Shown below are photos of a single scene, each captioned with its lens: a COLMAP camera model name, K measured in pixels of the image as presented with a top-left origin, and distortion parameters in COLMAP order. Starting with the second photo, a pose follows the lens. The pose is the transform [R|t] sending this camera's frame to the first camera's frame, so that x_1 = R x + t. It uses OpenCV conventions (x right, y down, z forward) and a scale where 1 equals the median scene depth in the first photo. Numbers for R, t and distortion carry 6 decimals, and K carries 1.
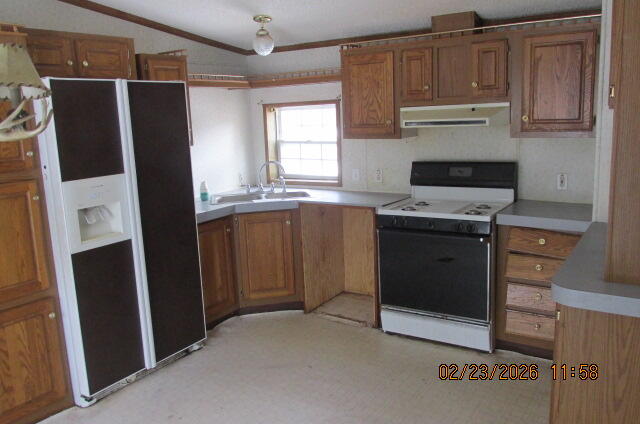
lens RADIAL K [[532.6, 0, 319.7], [0, 532.6, 208.3], [0, 0, 1]] dist [-0.035314, 0.003637]
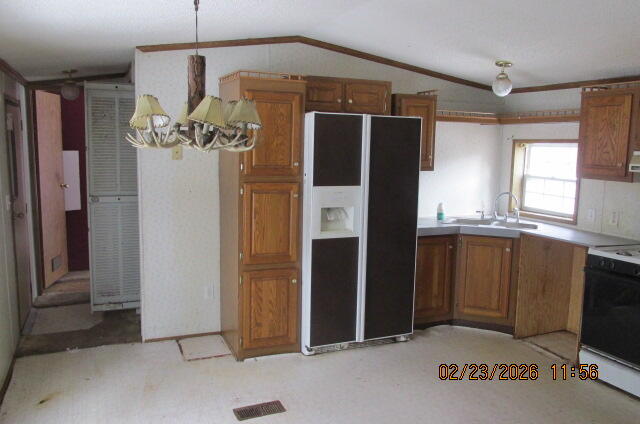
lens RADIAL K [[532.6, 0, 318.0], [0, 532.6, 209.8], [0, 0, 1]] dist [-0.035314, 0.003637]
pose [[0.832775, 0.125770, -0.539136, 0.208372], [-0.152407, 0.988306, -0.004863, 0.011800], [0.532220, 0.086218, 0.842205, -0.123302]]
